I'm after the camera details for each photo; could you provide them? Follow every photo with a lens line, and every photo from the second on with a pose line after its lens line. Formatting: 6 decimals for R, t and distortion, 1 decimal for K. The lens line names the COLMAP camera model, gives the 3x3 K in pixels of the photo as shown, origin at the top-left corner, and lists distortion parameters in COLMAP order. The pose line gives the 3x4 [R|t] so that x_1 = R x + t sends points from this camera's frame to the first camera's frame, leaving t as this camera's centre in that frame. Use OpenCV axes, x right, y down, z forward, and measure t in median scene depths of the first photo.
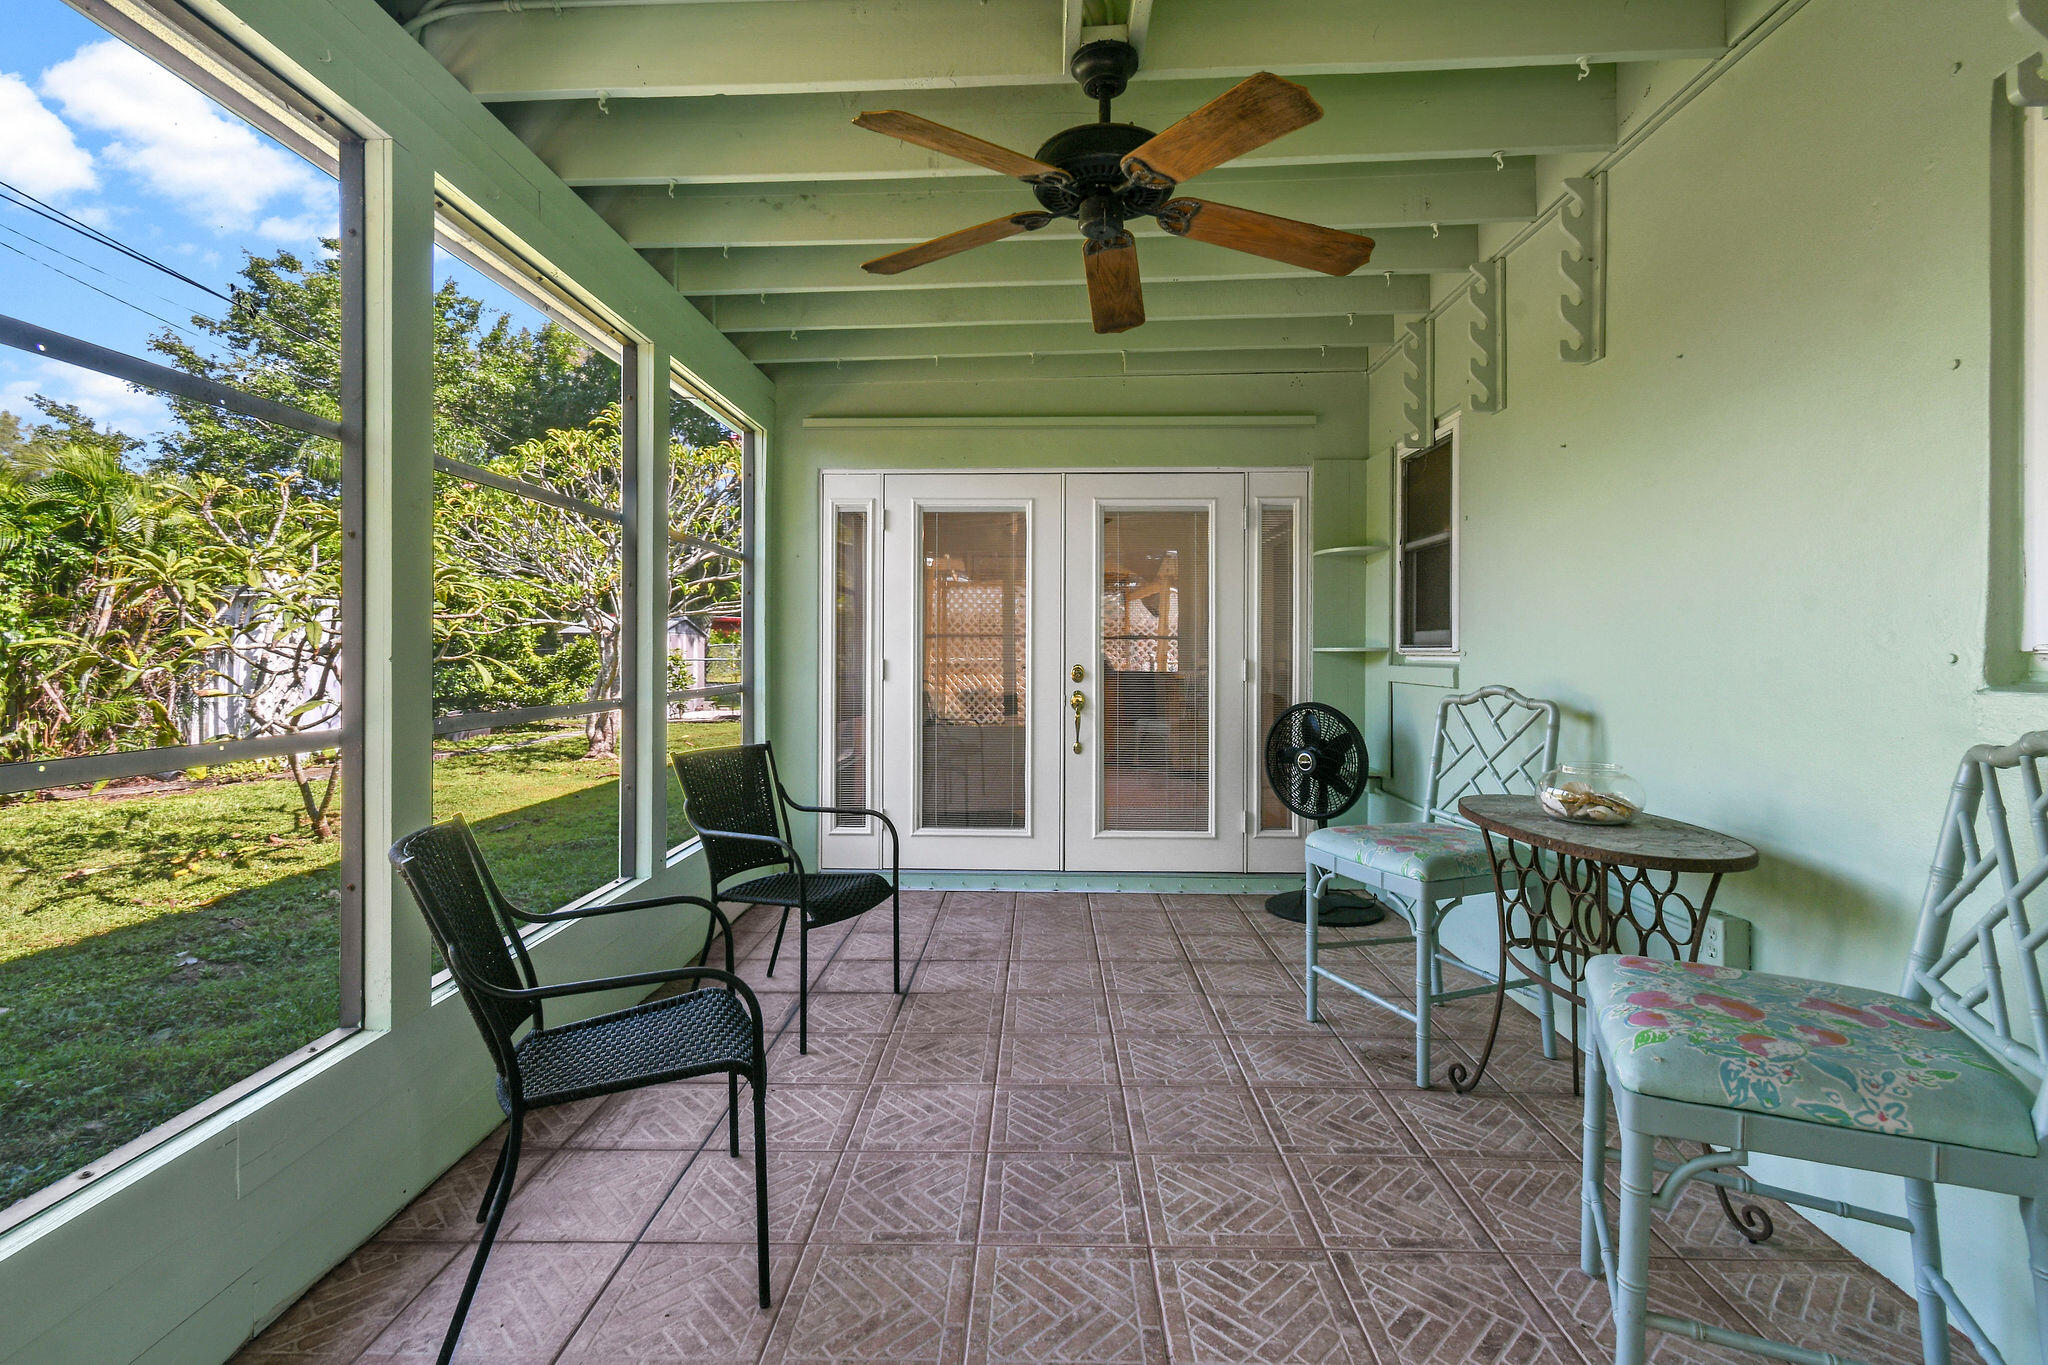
lens RADIAL K [[931.9, 0, 1014.6], [0, 931.9, 656.4], [0, 0, 1]] dist [0.004394, -0.000503]
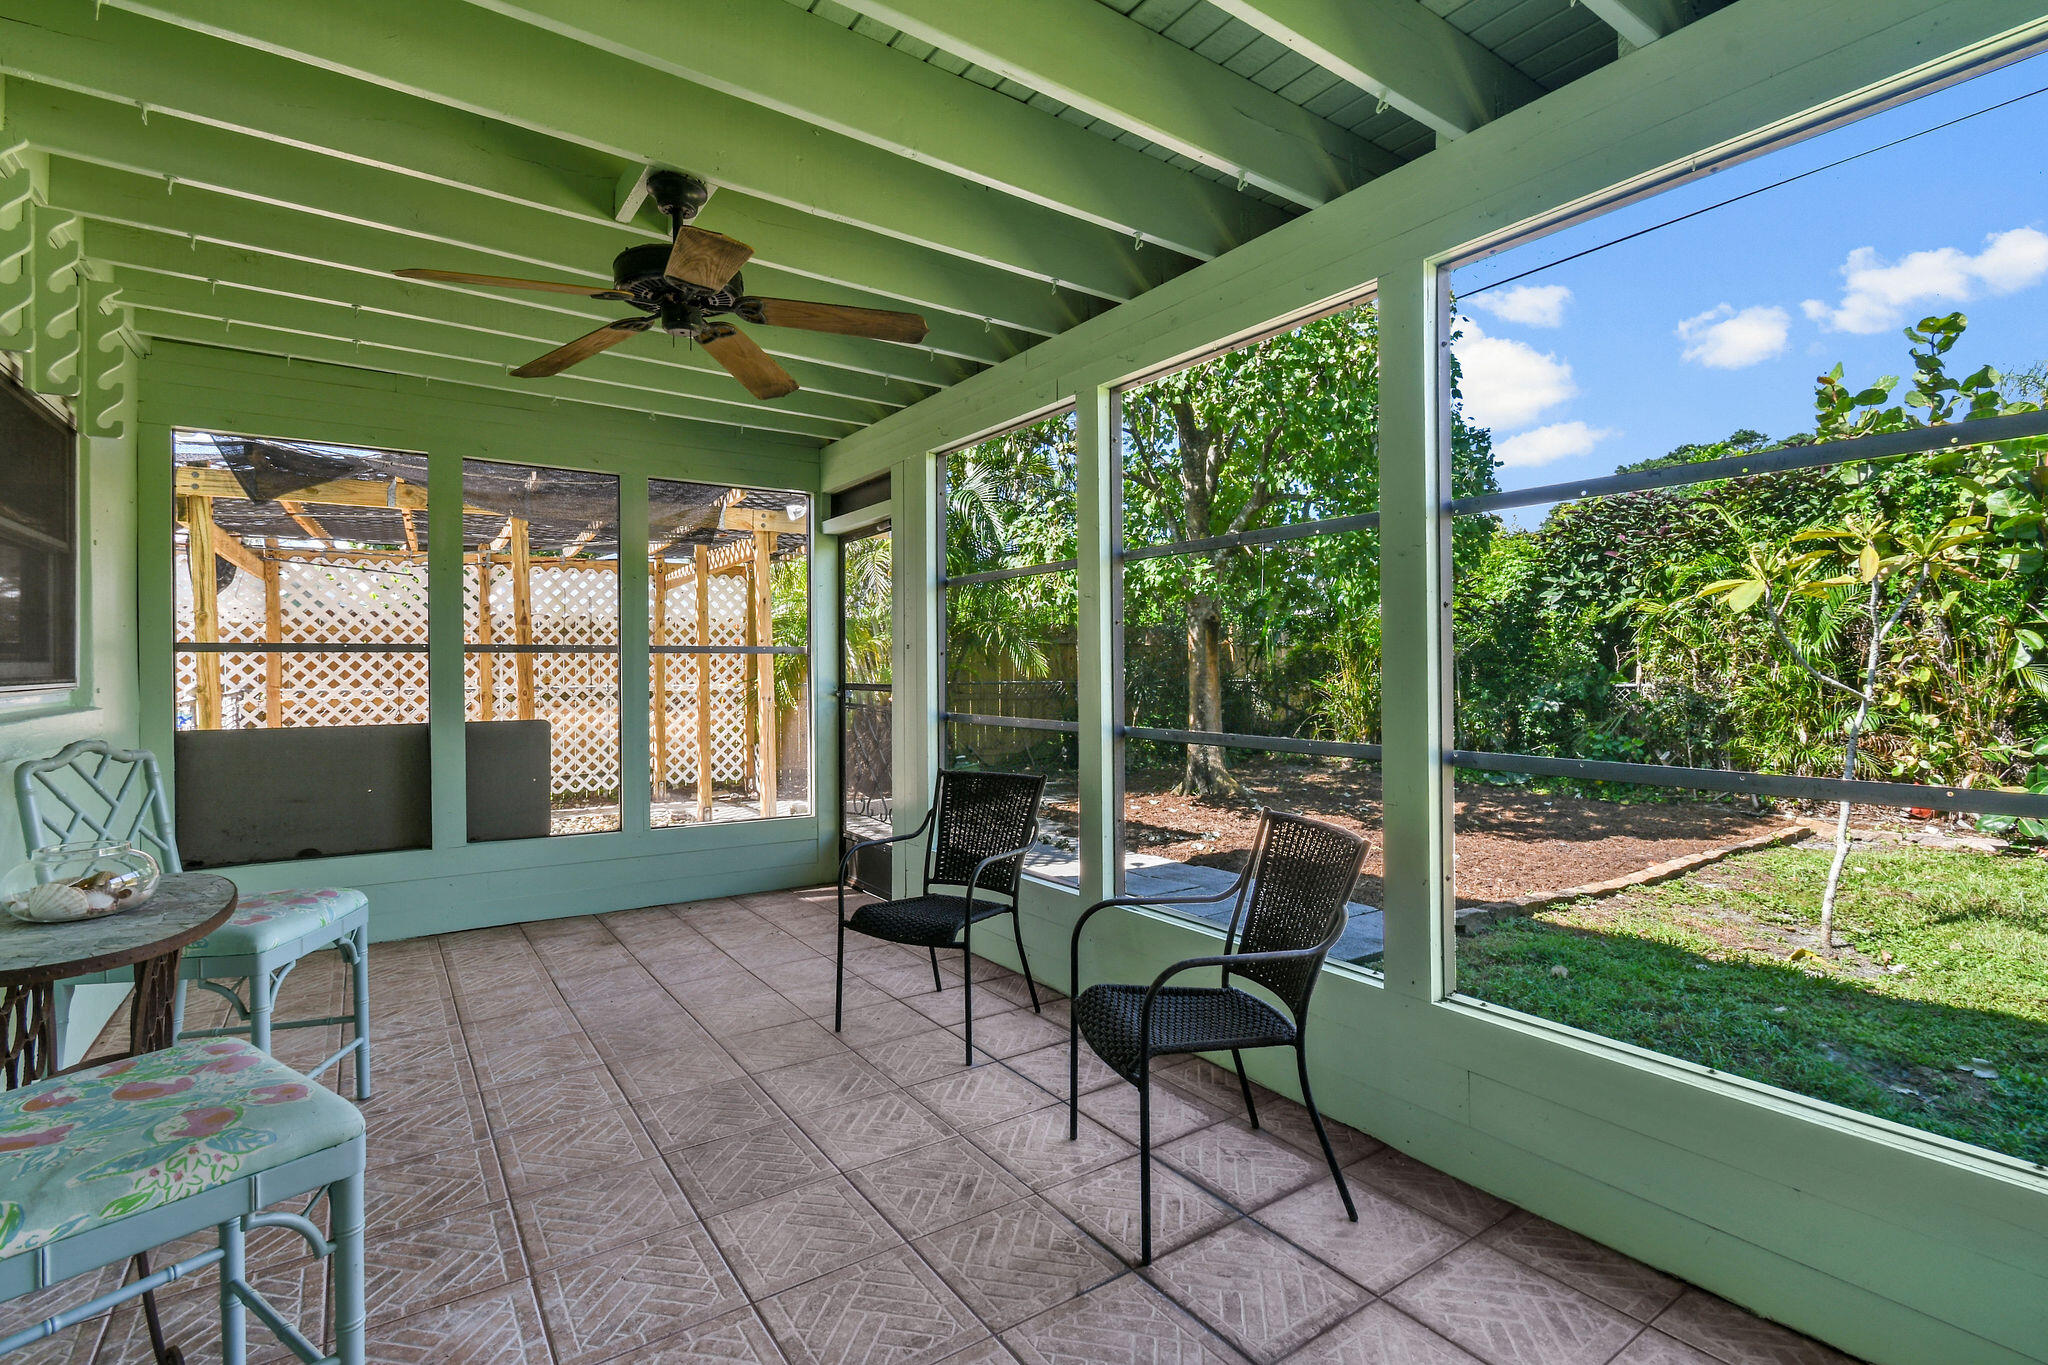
lens RADIAL K [[931.9, 0, 1014.6], [0, 931.9, 656.4], [0, 0, 1]] dist [0.004394, -0.000503]
pose [[-0.800800, -0.000311, -0.598932, 0.289368], [0.003058, 0.999985, -0.004607, -0.028219], [0.598924, -0.005521, -0.800787, 1.365449]]
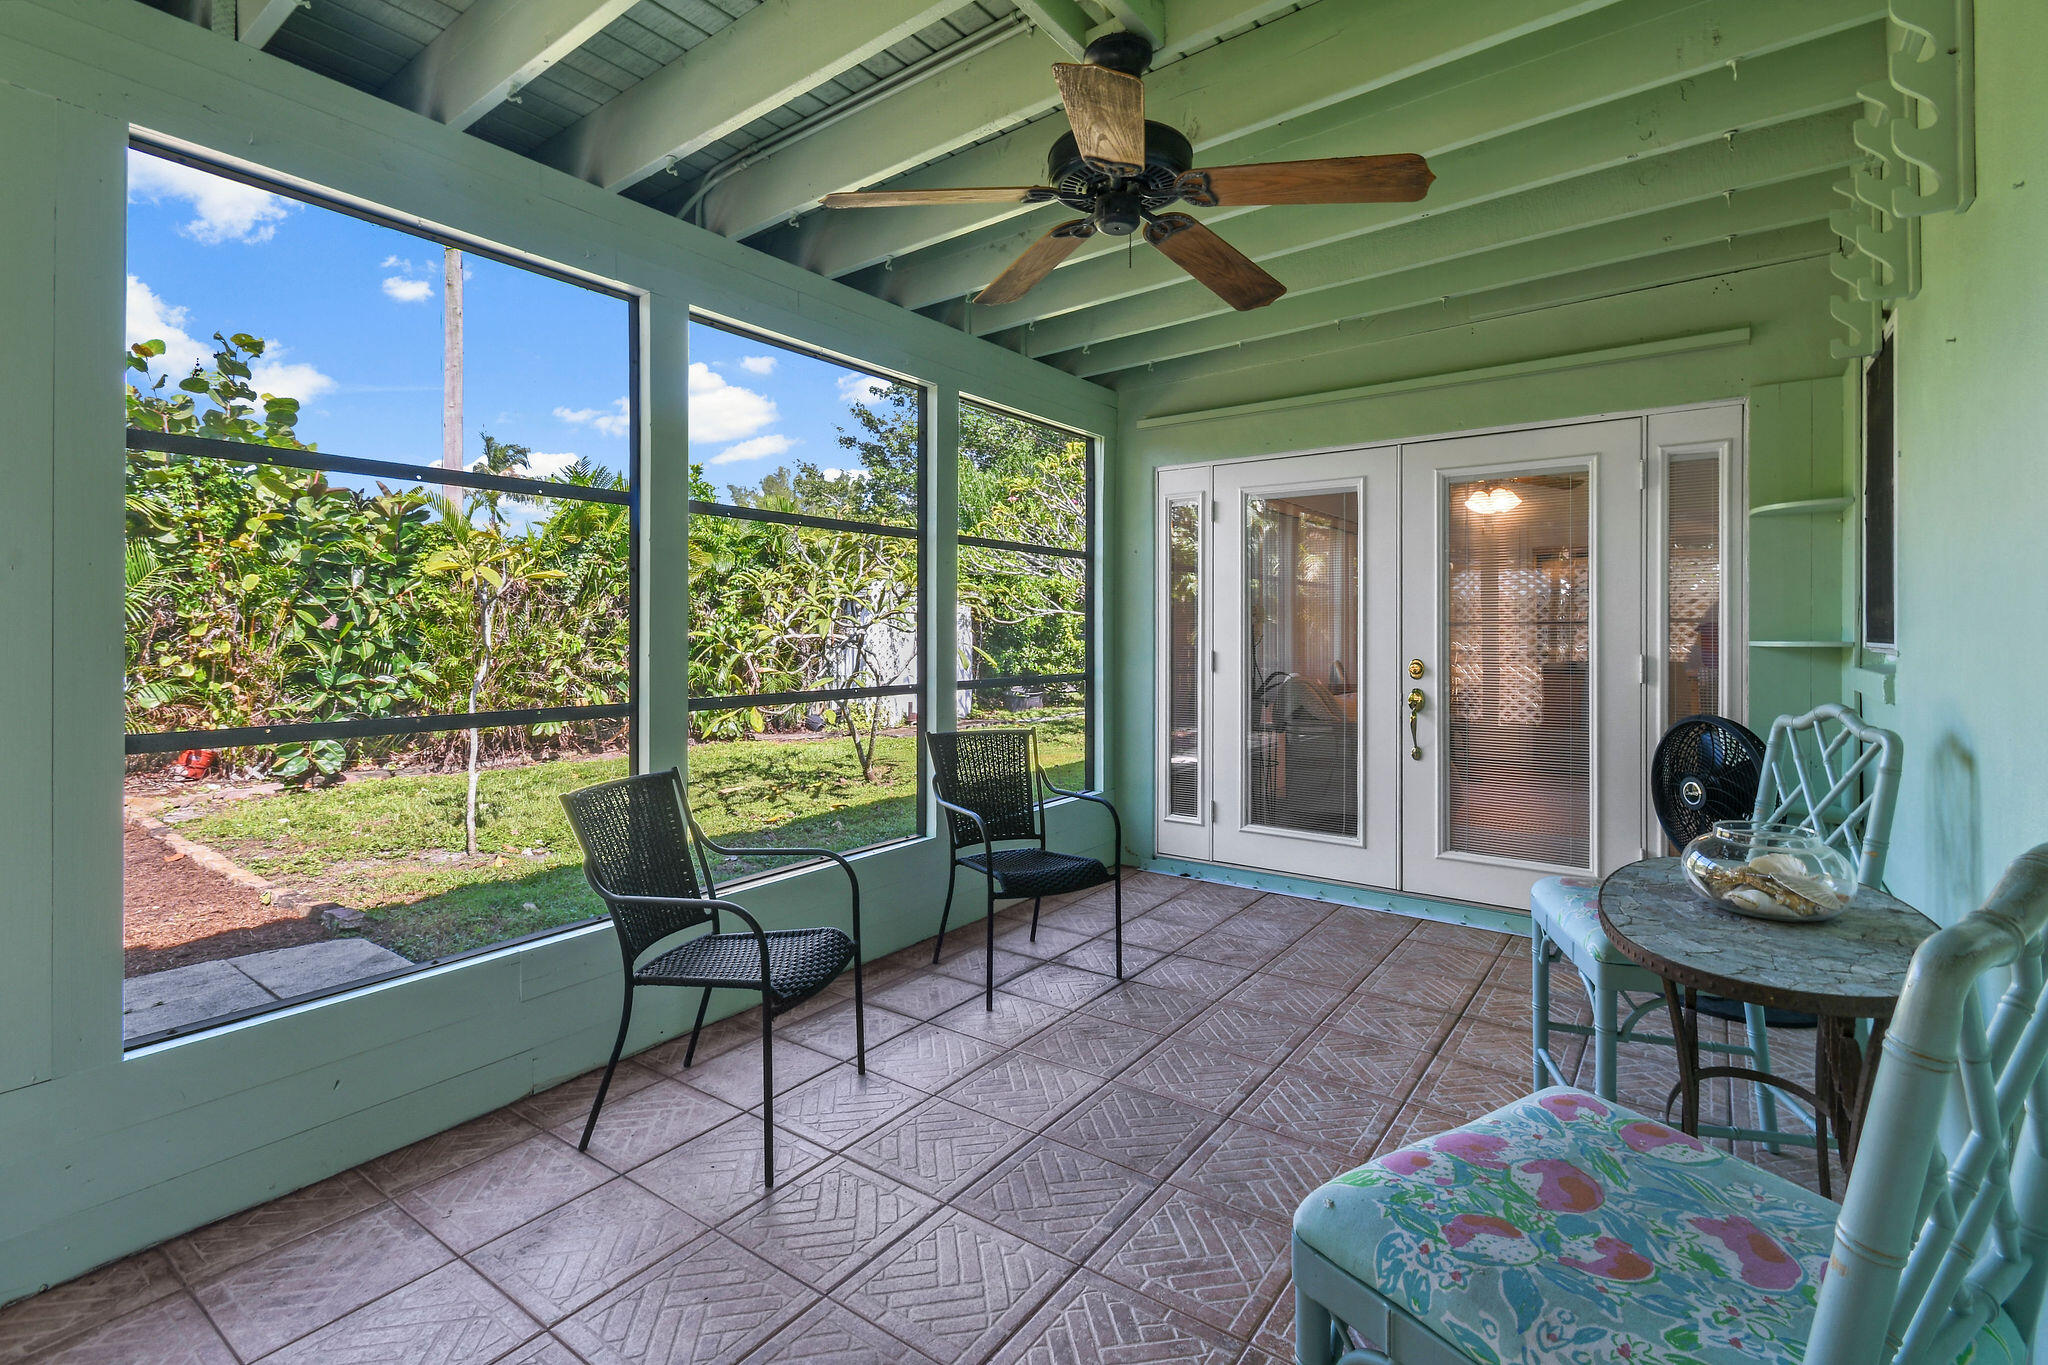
lens RADIAL K [[932.3, 0, 1024.3], [0, 932.3, 635.4], [0, 0, 1]] dist [0.002652, 0.000359]
pose [[0.825563, -0.000806, -0.564310, 0.351779], [-0.001244, 0.999994, -0.003248, -0.014051], [0.564309, 0.003383, 0.825557, 0.083545]]
